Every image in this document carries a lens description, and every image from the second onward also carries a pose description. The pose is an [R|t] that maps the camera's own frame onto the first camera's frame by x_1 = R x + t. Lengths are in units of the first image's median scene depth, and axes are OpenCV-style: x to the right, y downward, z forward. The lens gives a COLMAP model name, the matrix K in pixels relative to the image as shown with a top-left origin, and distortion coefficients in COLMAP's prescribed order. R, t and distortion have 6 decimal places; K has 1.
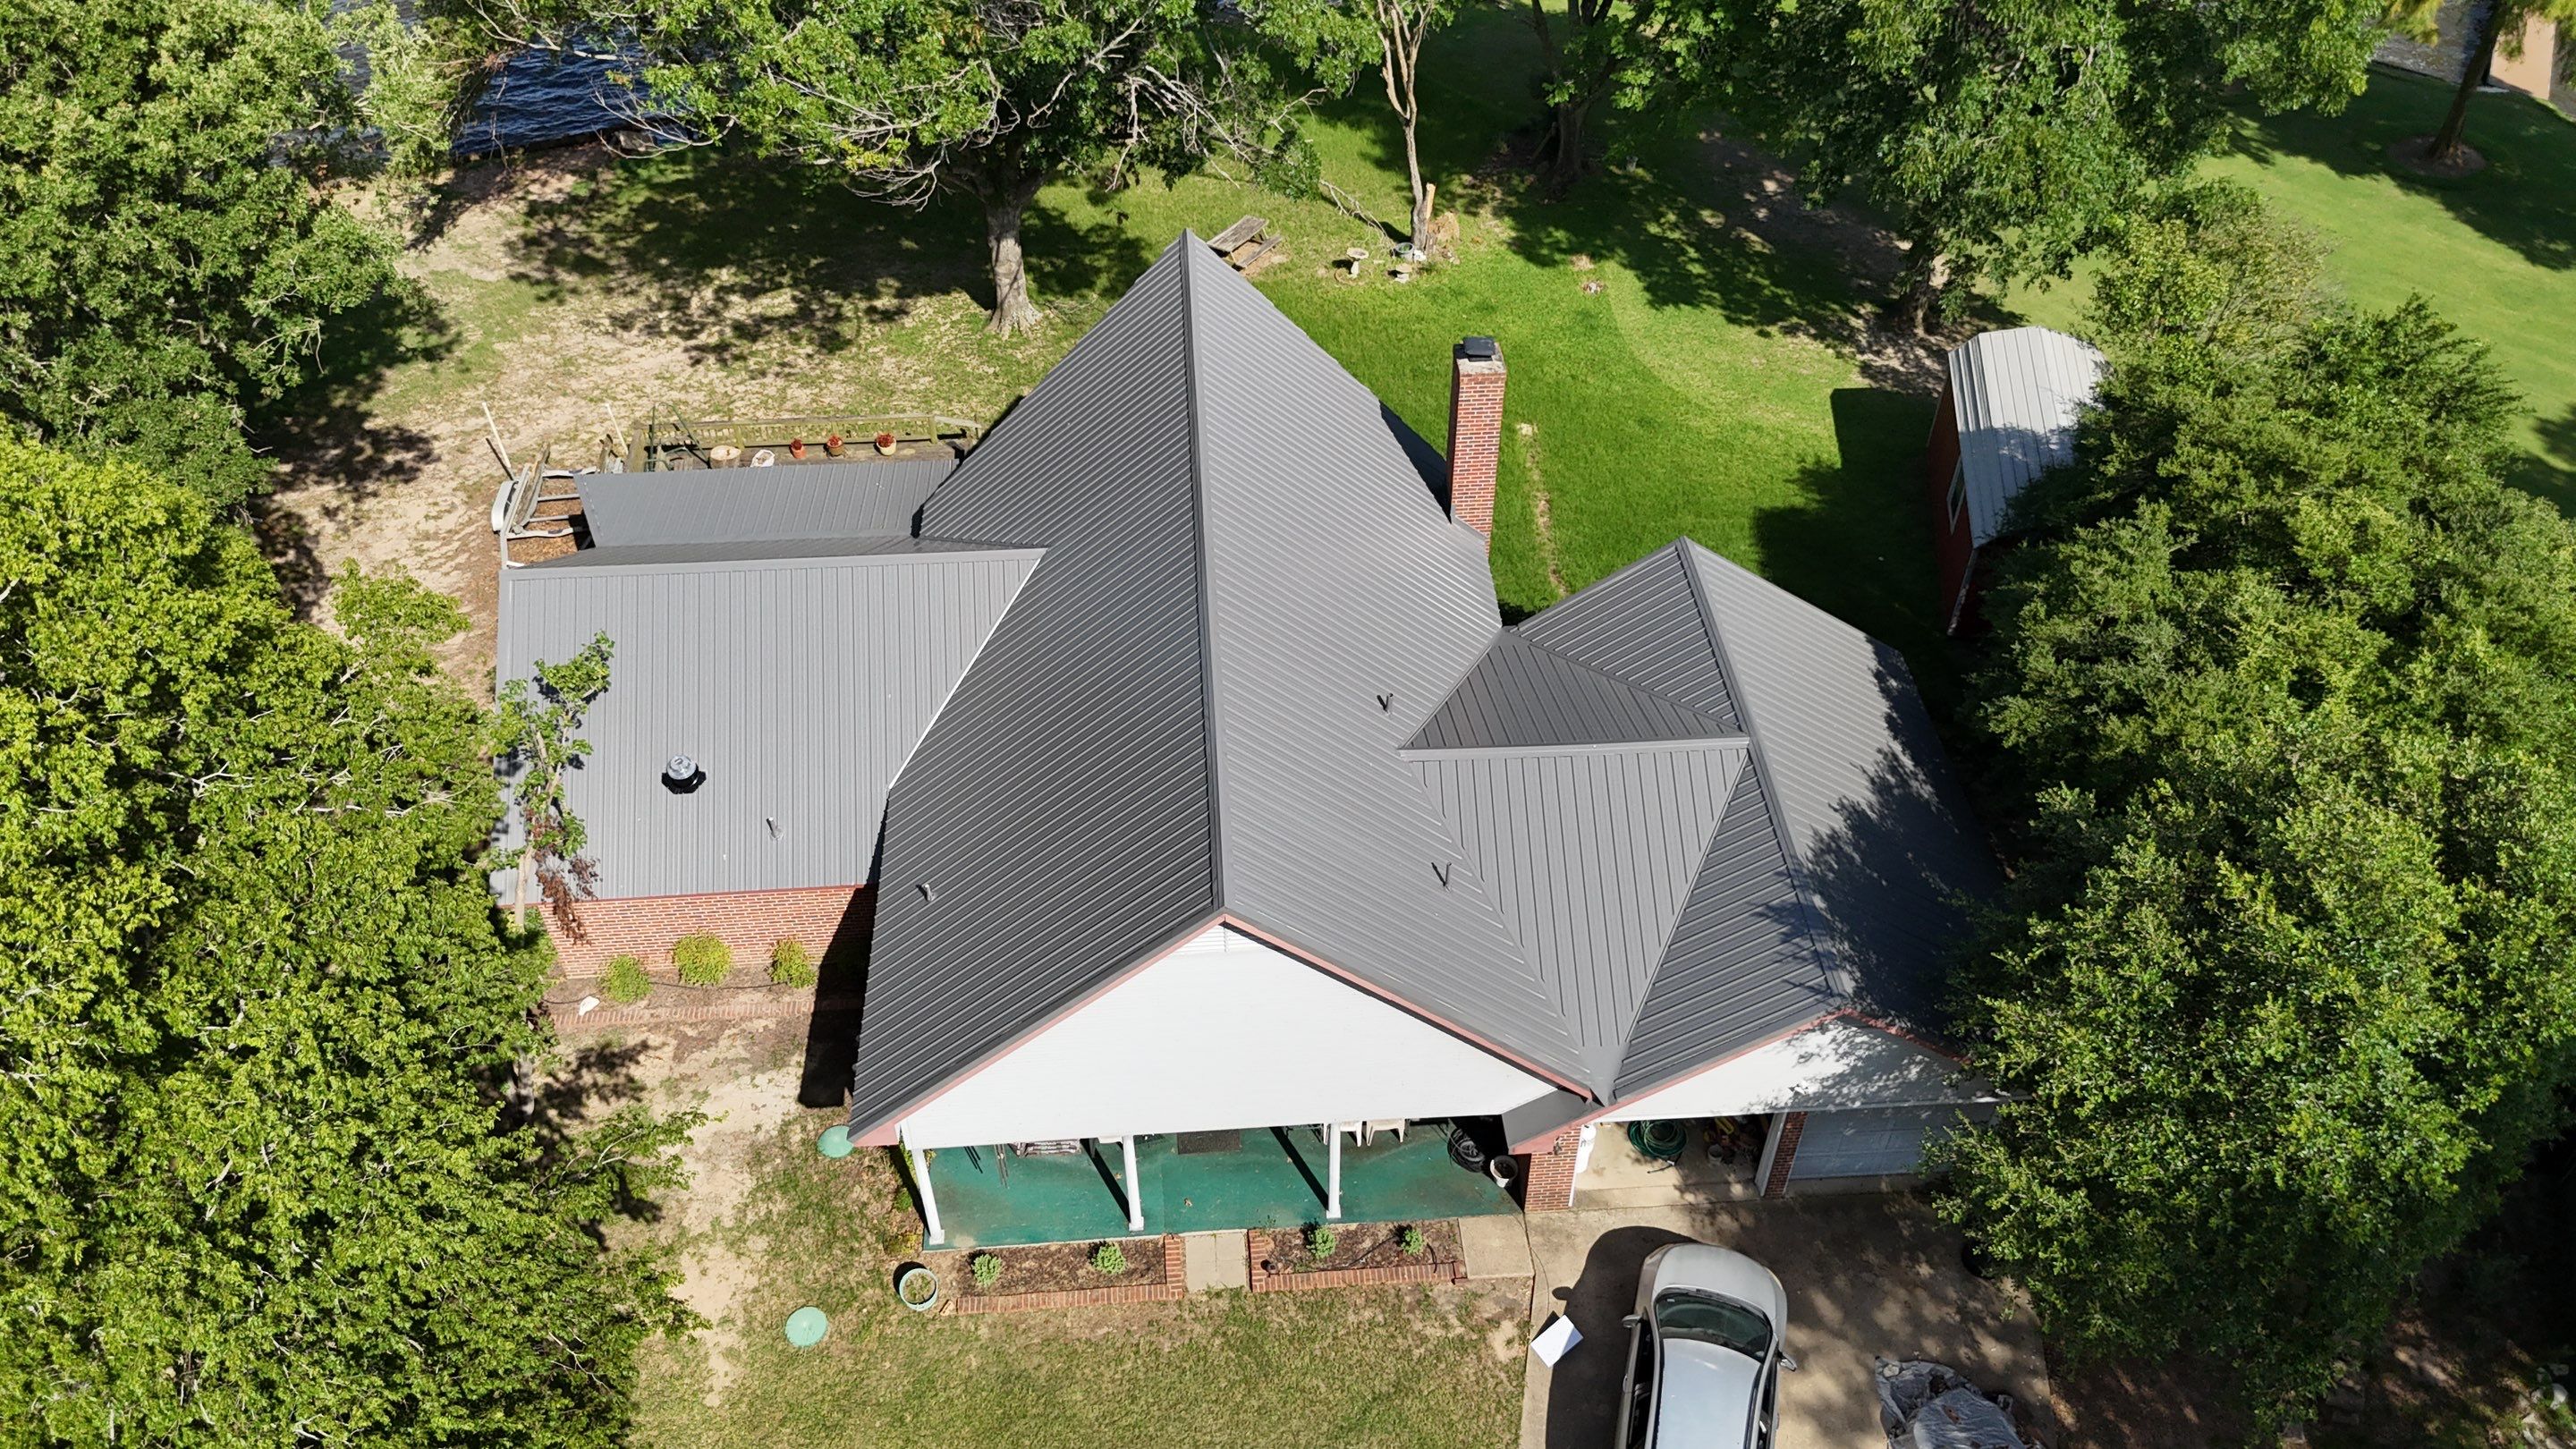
lens RADIAL K [[1941.4, 0, 1294.0], [0, 1941.4, 721.5], [0, 0, 1]] dist [0.073719, 0.000406]
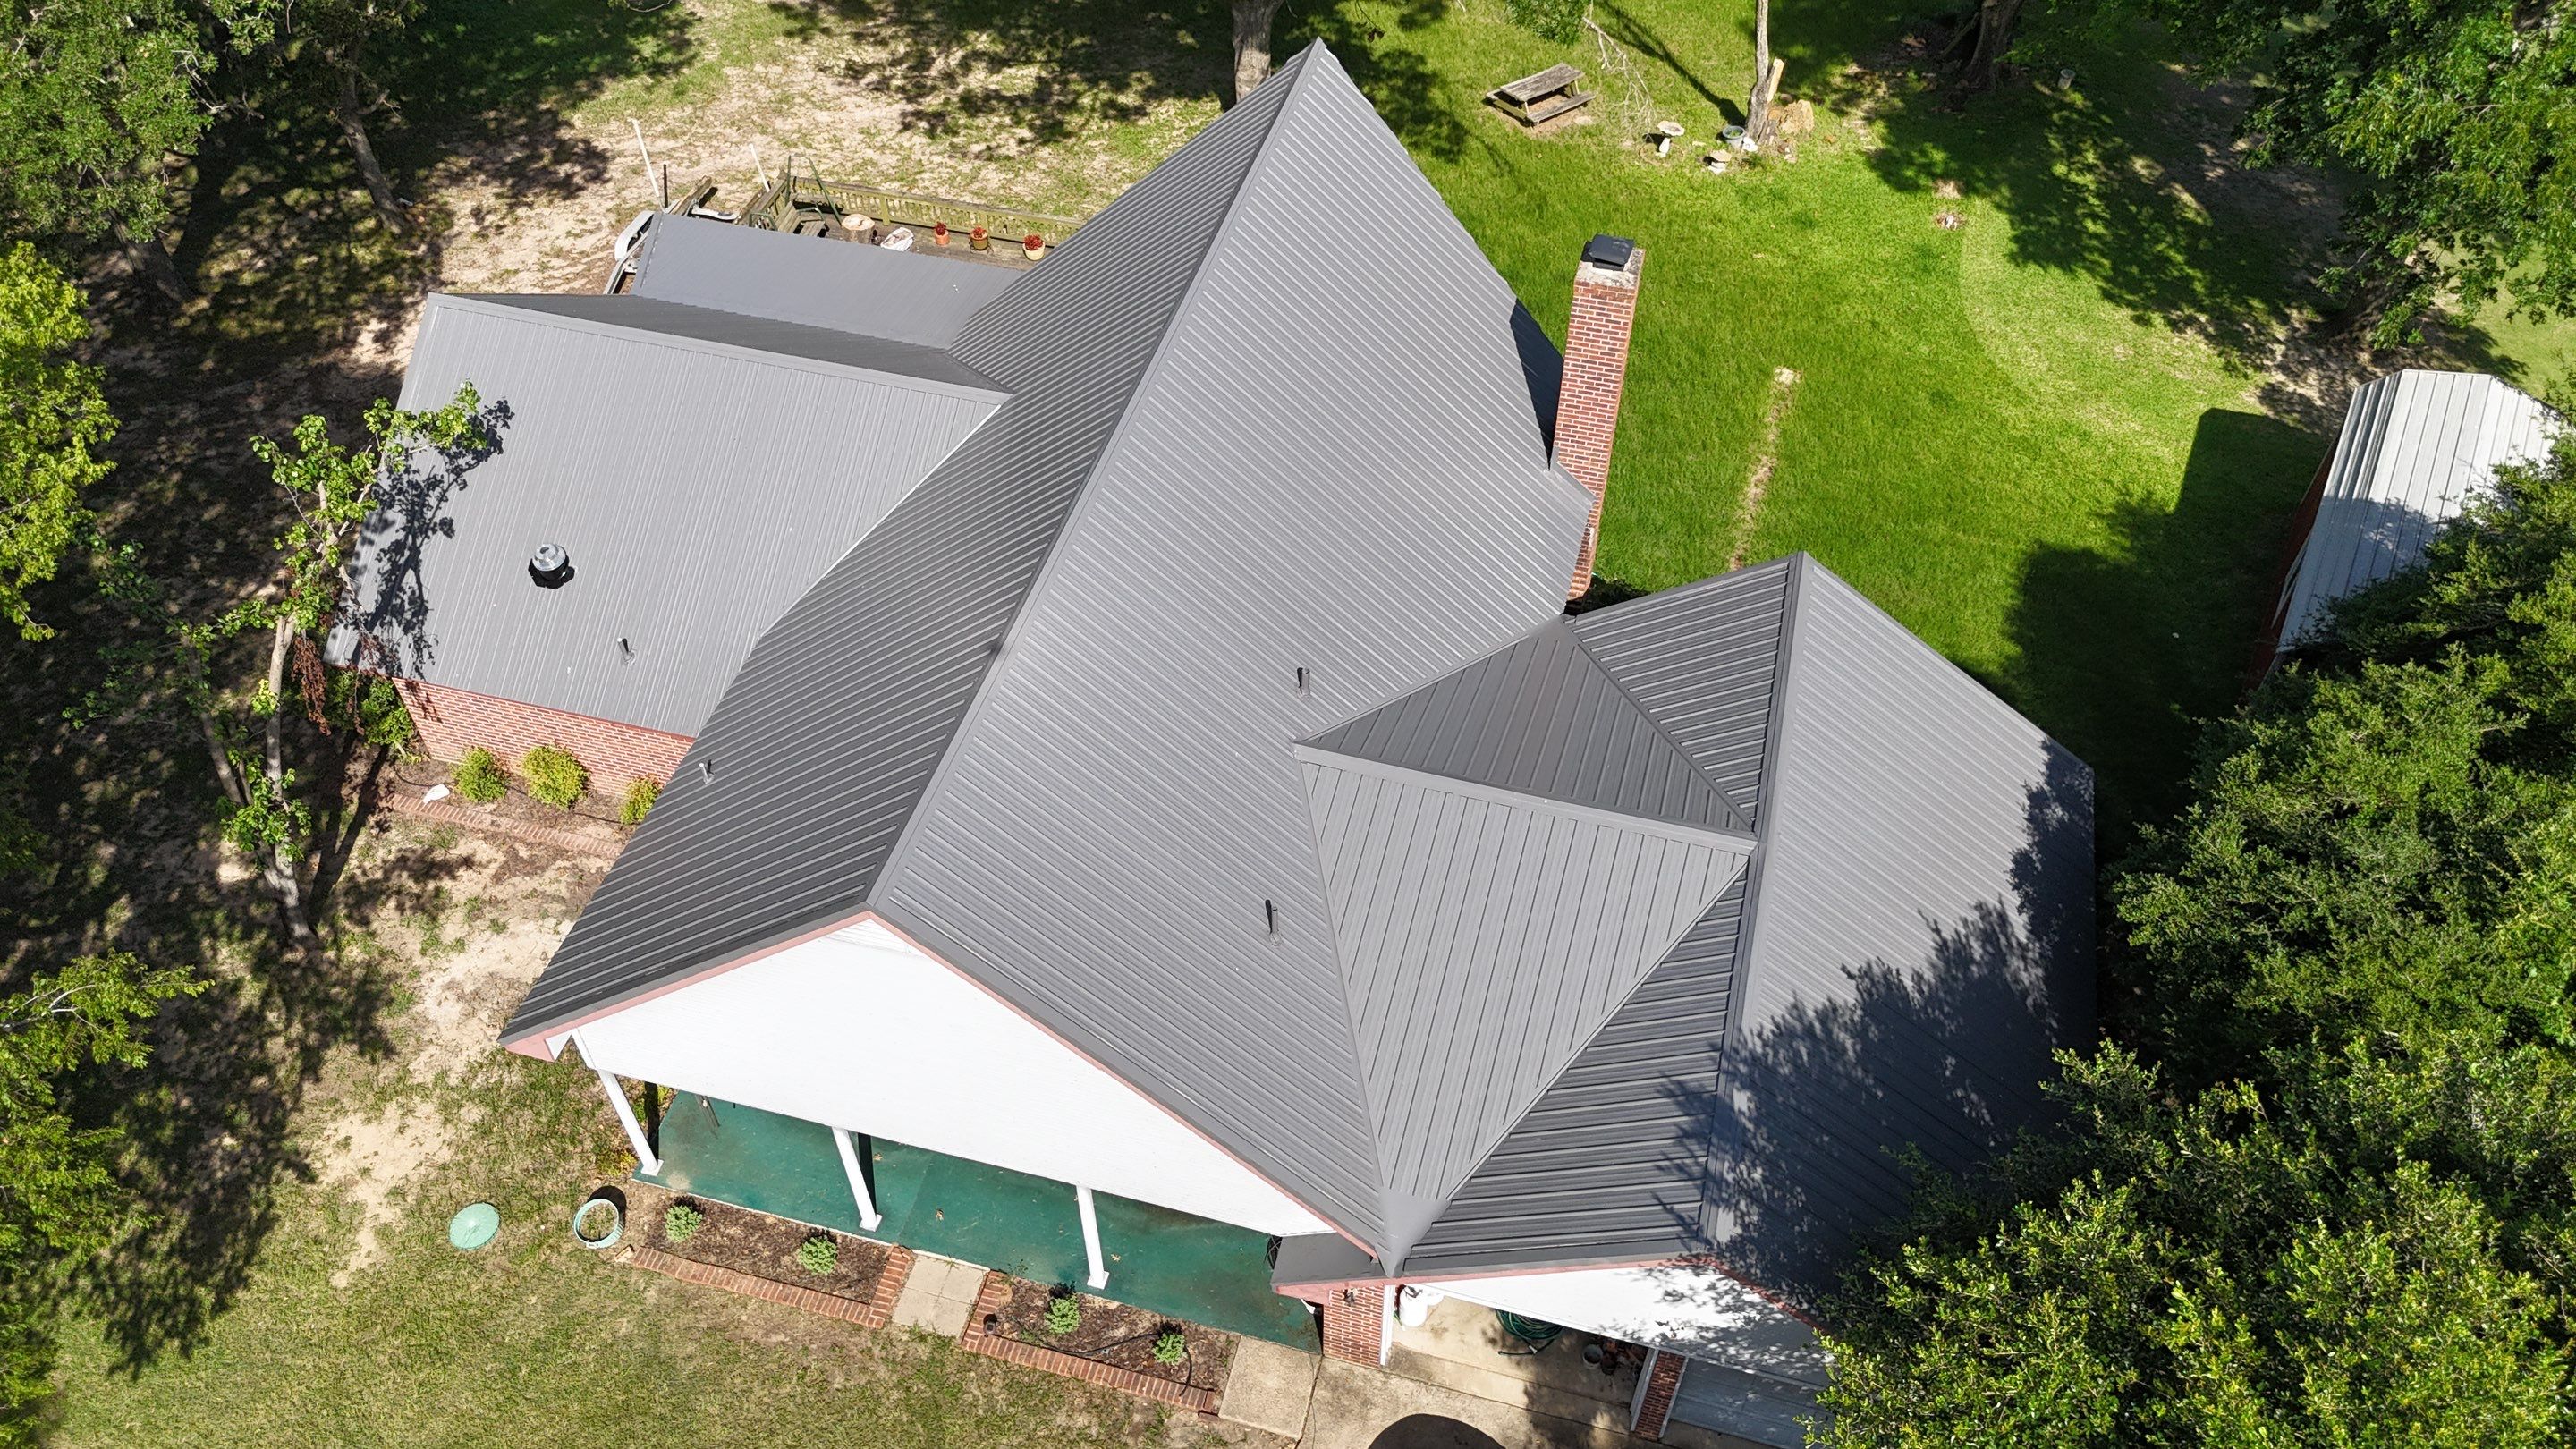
lens RADIAL K [[1907.4, 0, 1288.0], [0, 1907.4, 724.5], [0, 0, 1]] dist [0.052588, -0.004880]
pose [[0.945274, 0.240758, -0.220211, 0.207109], [-0.224625, 0.969708, 0.095965, -0.061763], [0.236645, -0.041249, 0.970720, 0.254247]]
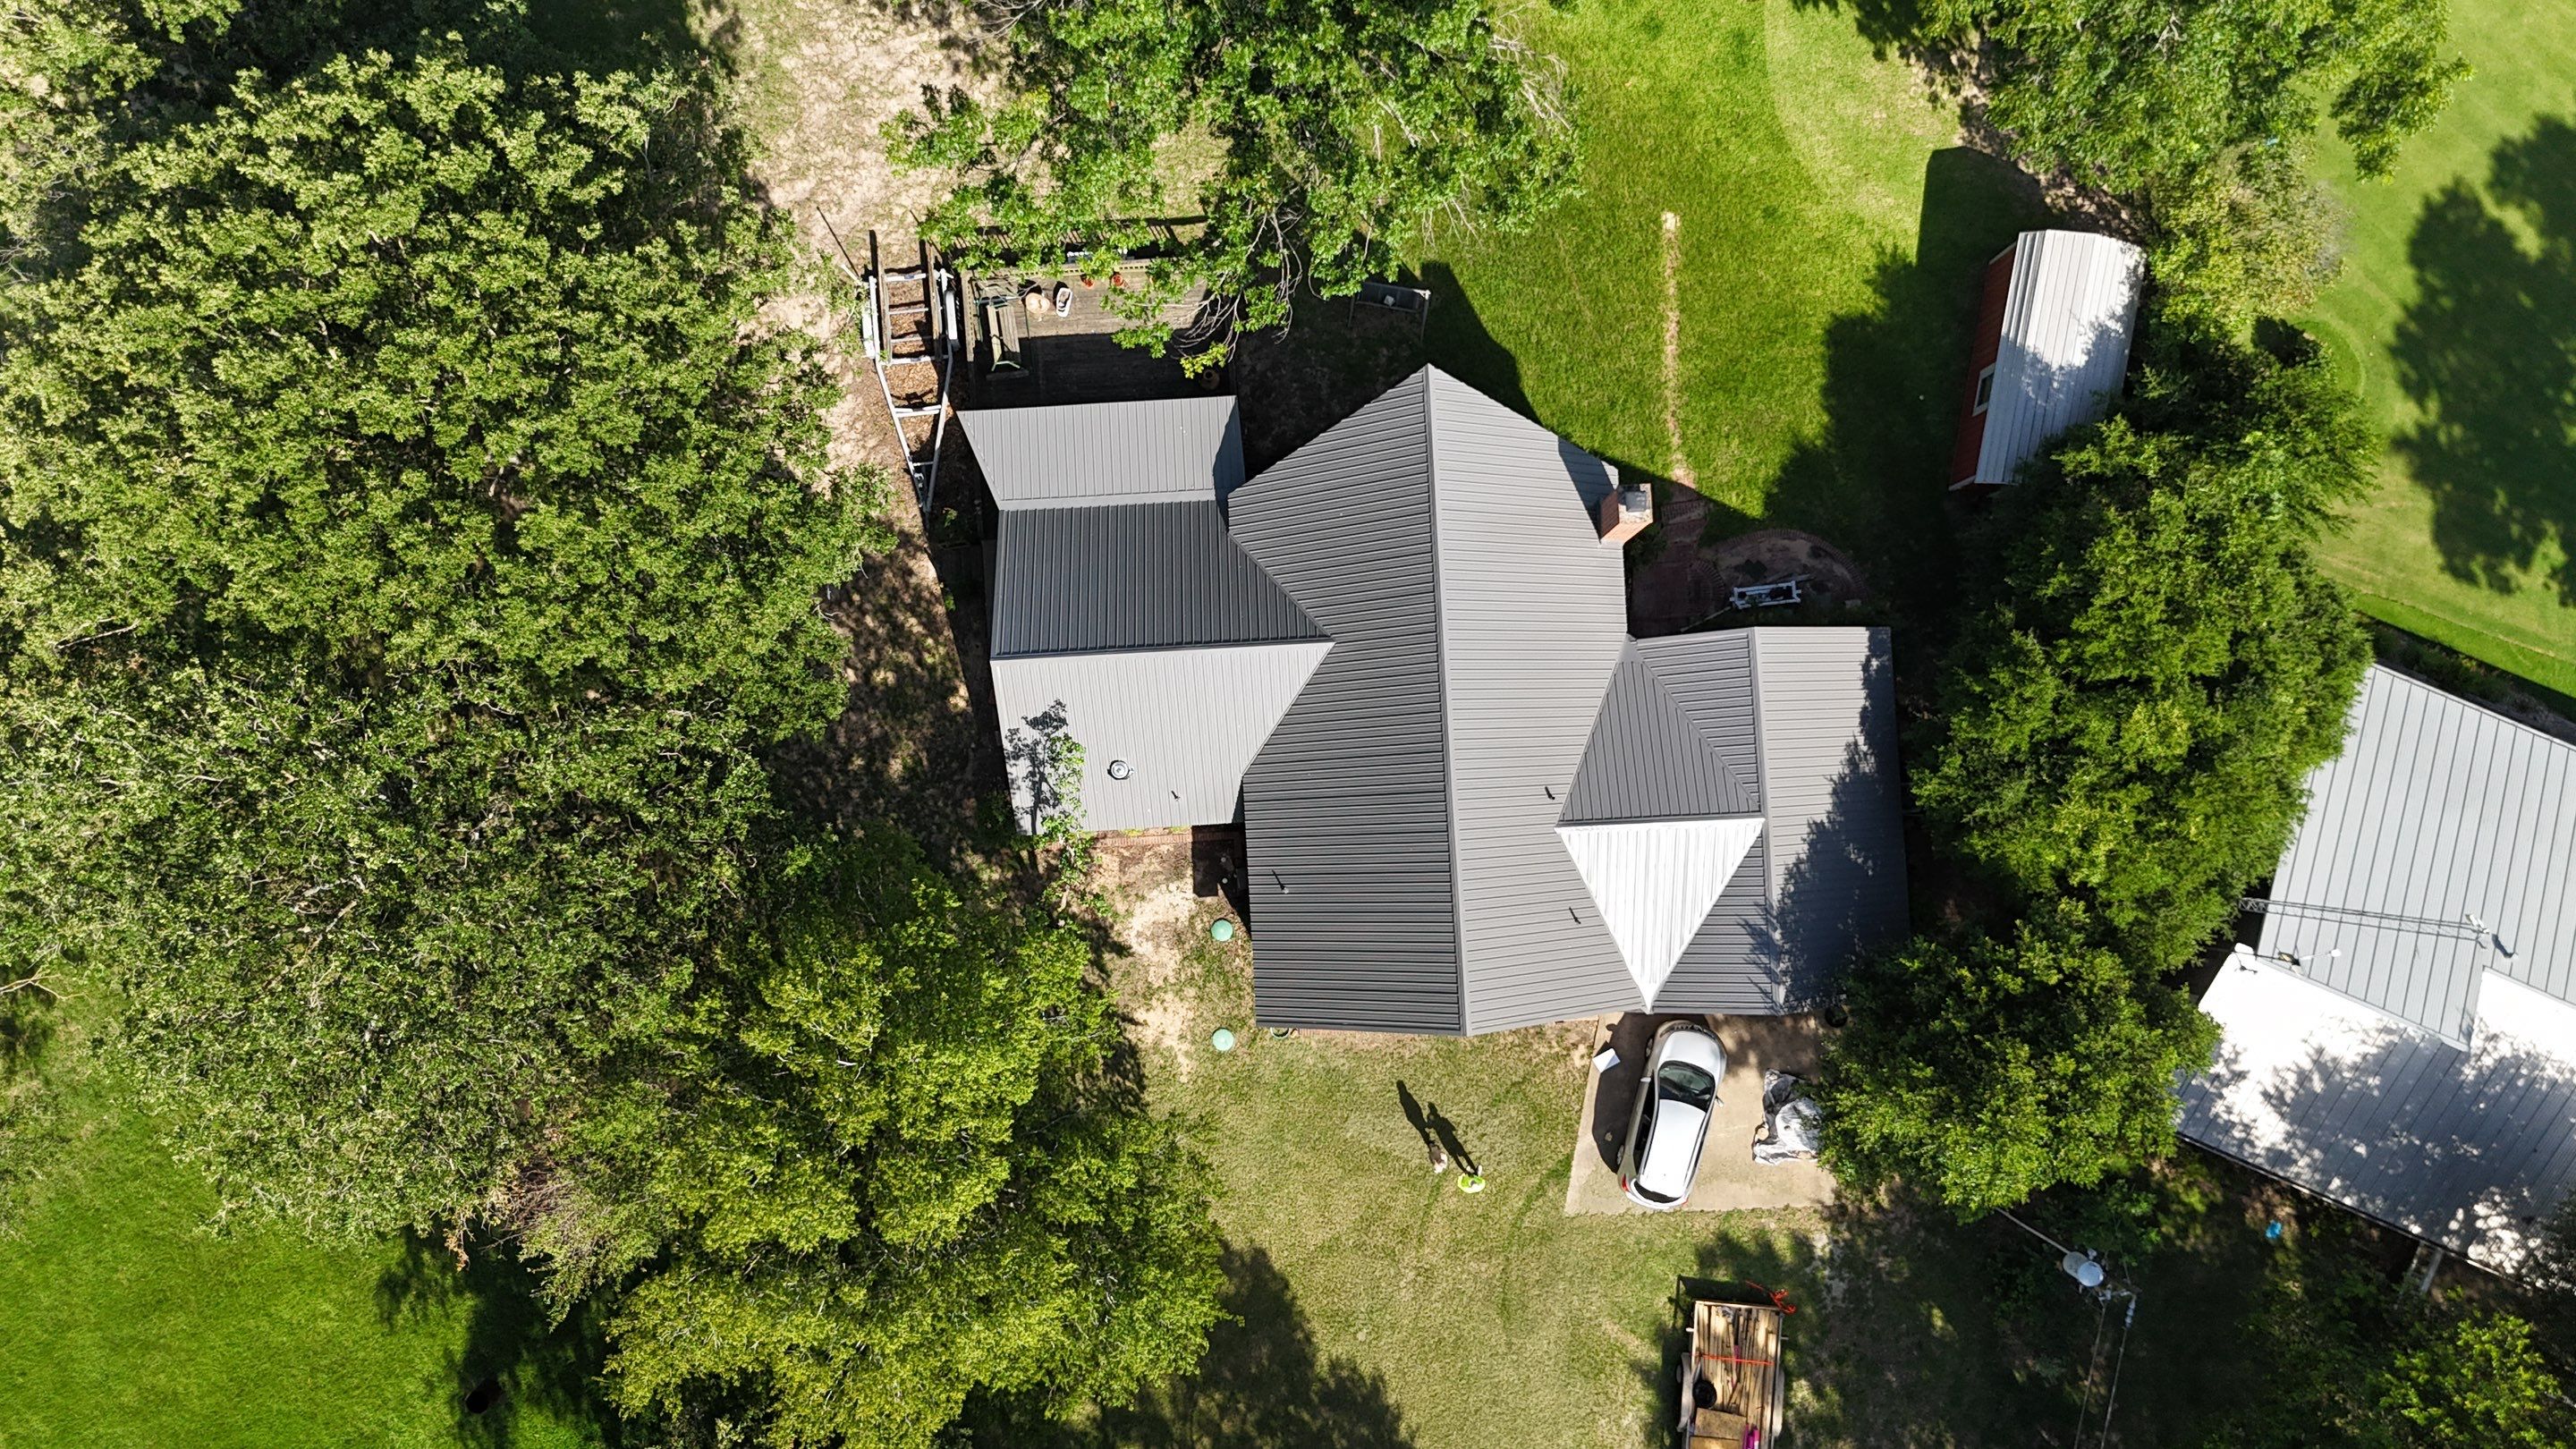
lens RADIAL K [[1941.4, 0, 1294.0], [0, 1941.4, 721.5], [0, 0, 1]] dist [0.073719, 0.000406]
pose [[0.999879, 0.015106, 0.003702, -0.176932], [-0.013488, 0.723661, 0.690024, -1.176753], [0.007745, -0.689991, 0.723777, -0.171853]]
